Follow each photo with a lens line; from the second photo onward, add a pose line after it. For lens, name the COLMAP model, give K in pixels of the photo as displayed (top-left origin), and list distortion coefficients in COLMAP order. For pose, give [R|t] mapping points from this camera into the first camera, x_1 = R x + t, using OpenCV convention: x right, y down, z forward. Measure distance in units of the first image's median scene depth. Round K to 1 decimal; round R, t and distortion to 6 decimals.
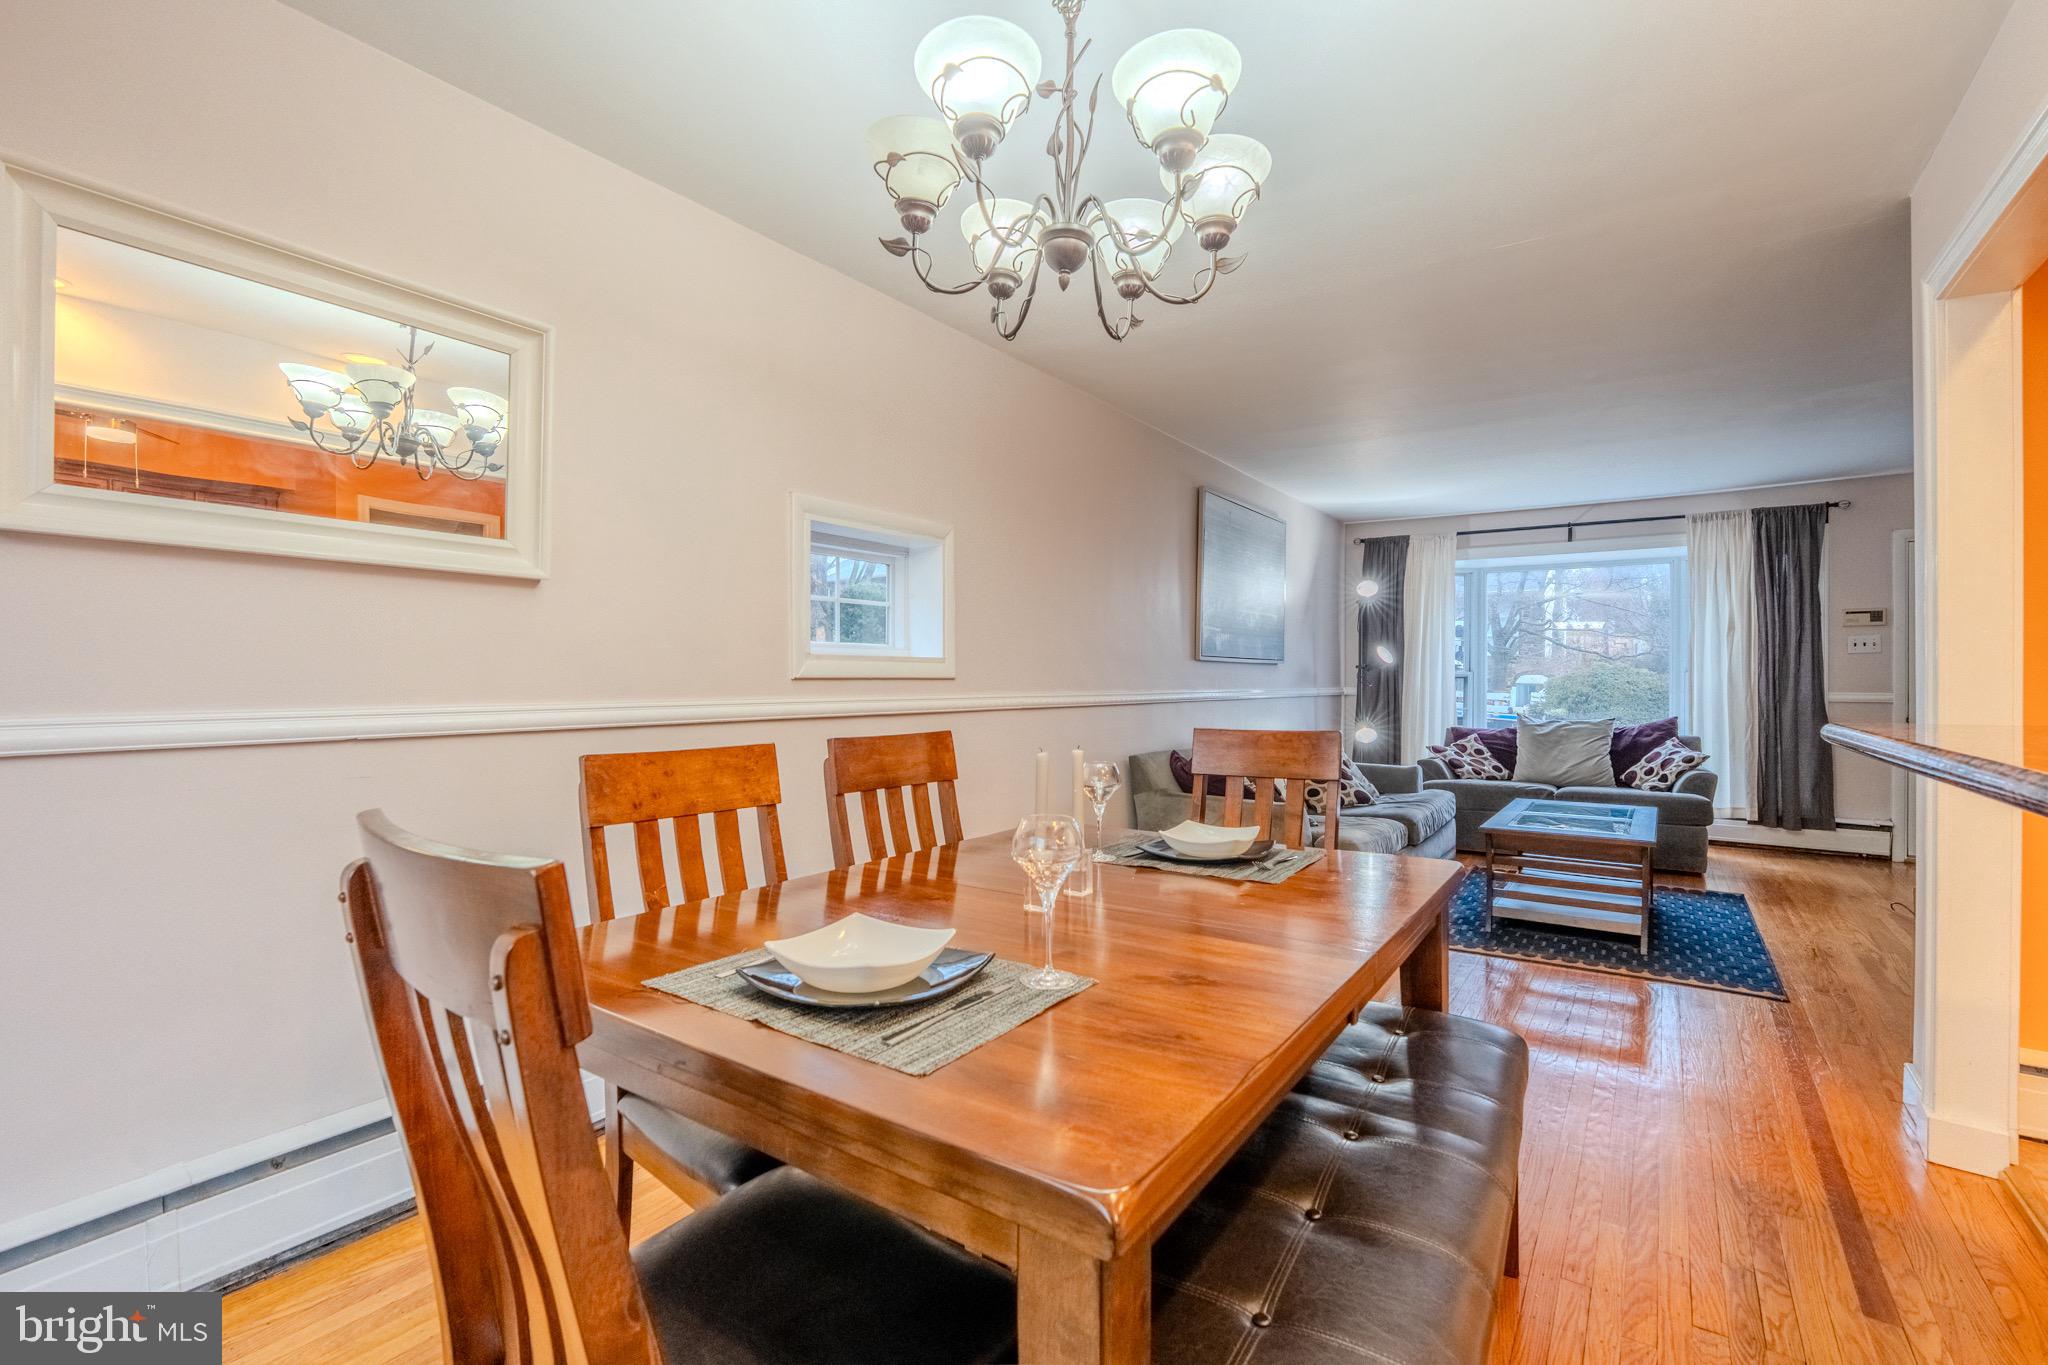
lens RADIAL K [[906.5, 0, 1023.5], [0, 906.5, 682.8], [0, 0, 1]] dist [-0.012065, 0.001099]
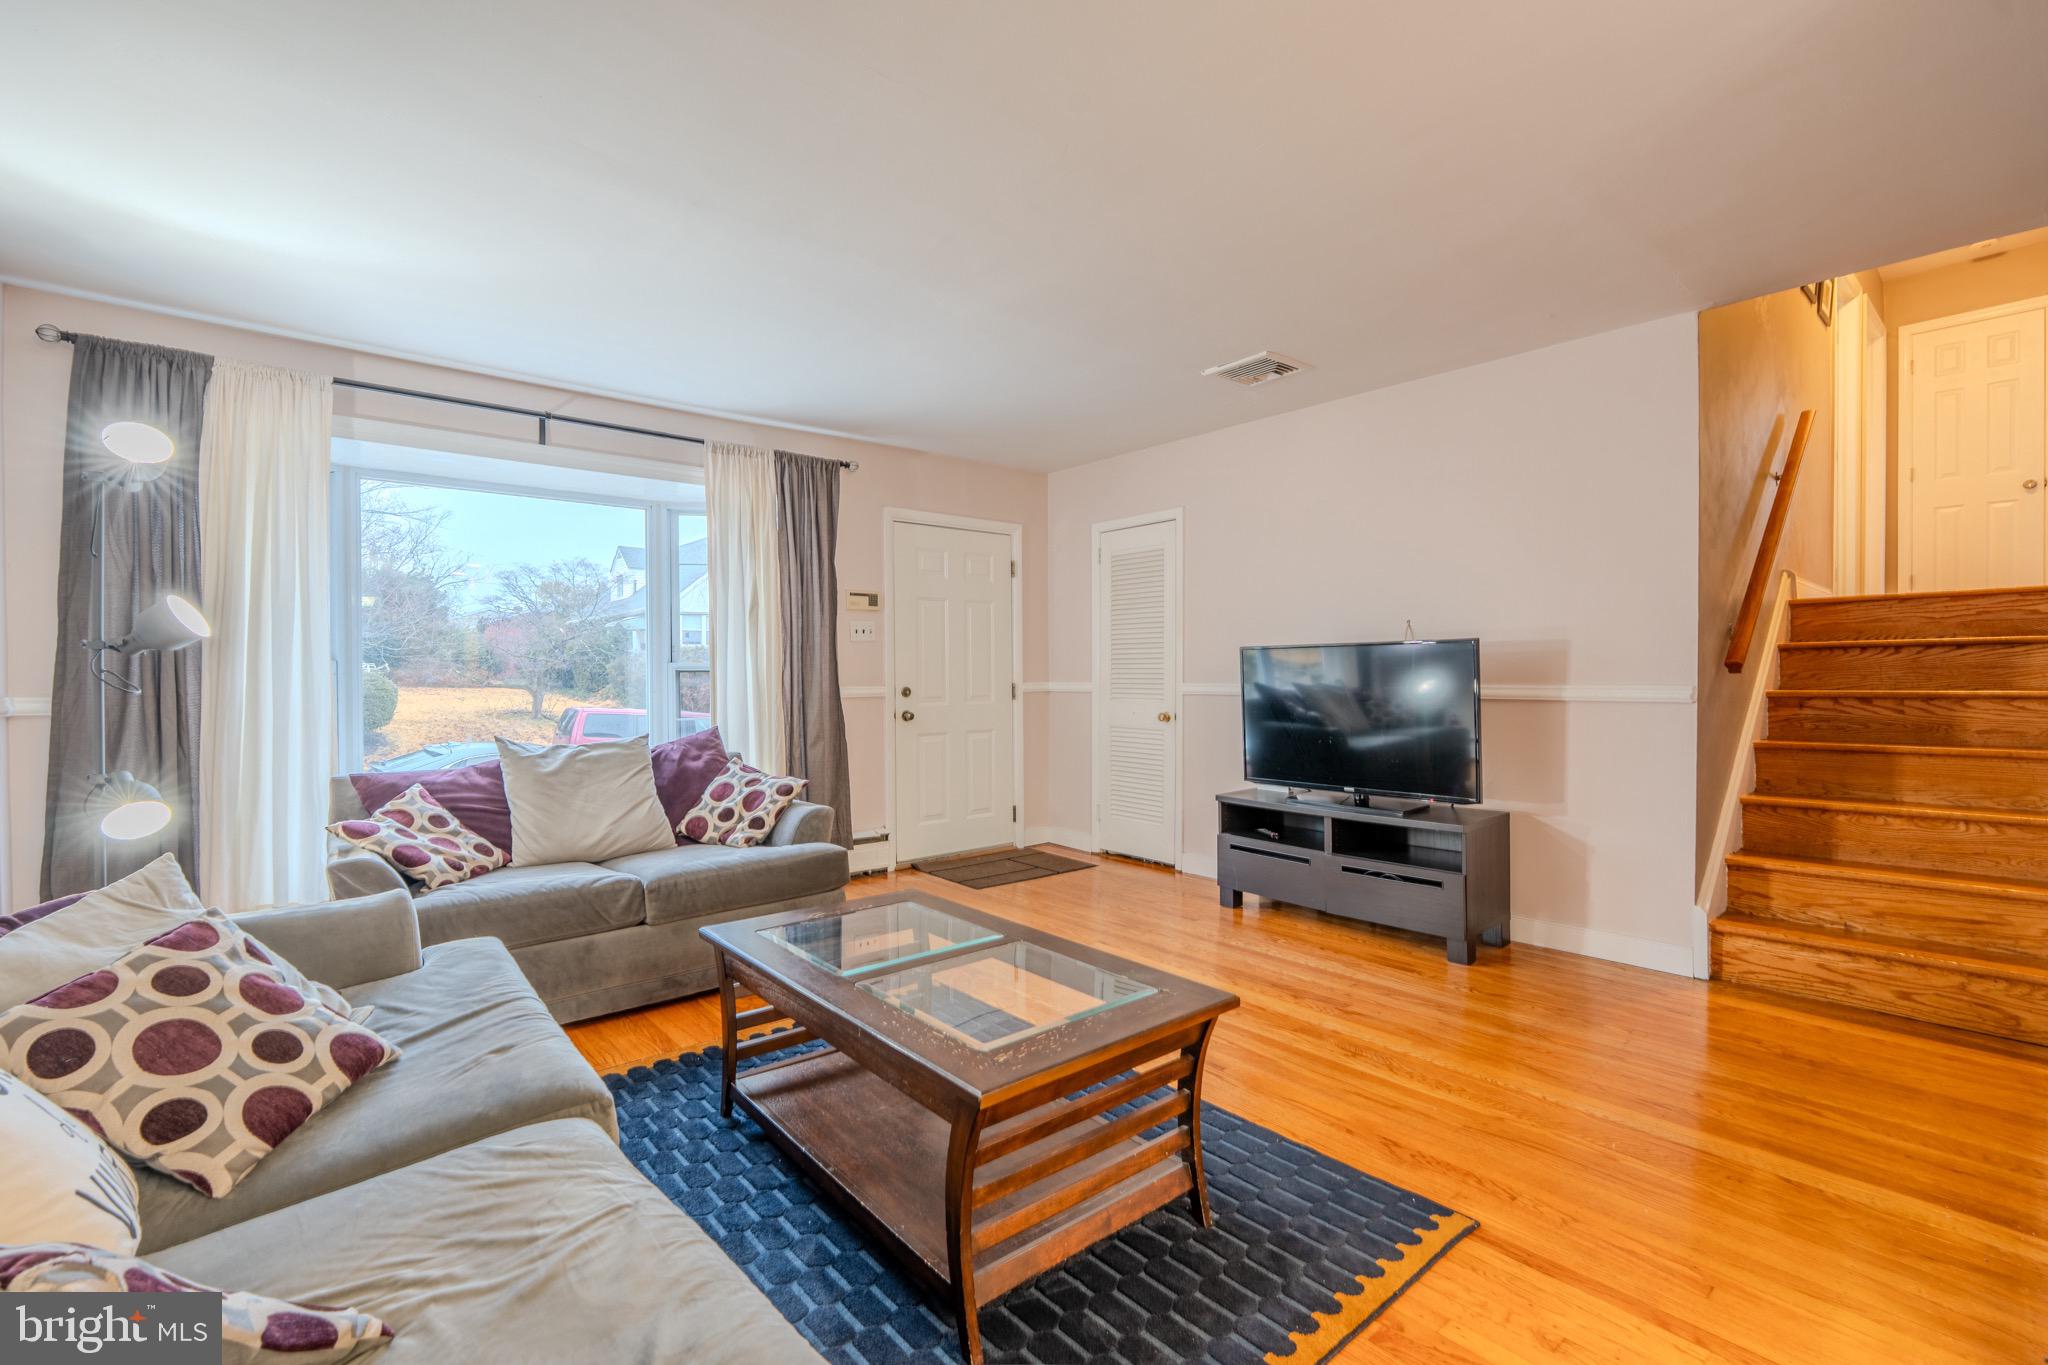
lens RADIAL K [[906.5, 0, 1029.6], [0, 906.5, 676.0], [0, 0, 1]] dist [-0.012065, 0.001099]
pose [[0.253619, -0.007051, 0.967278, 0.116941], [0.010550, 0.999934, 0.004523, -0.001570], [-0.967247, 0.009057, 0.253677, 0.593091]]
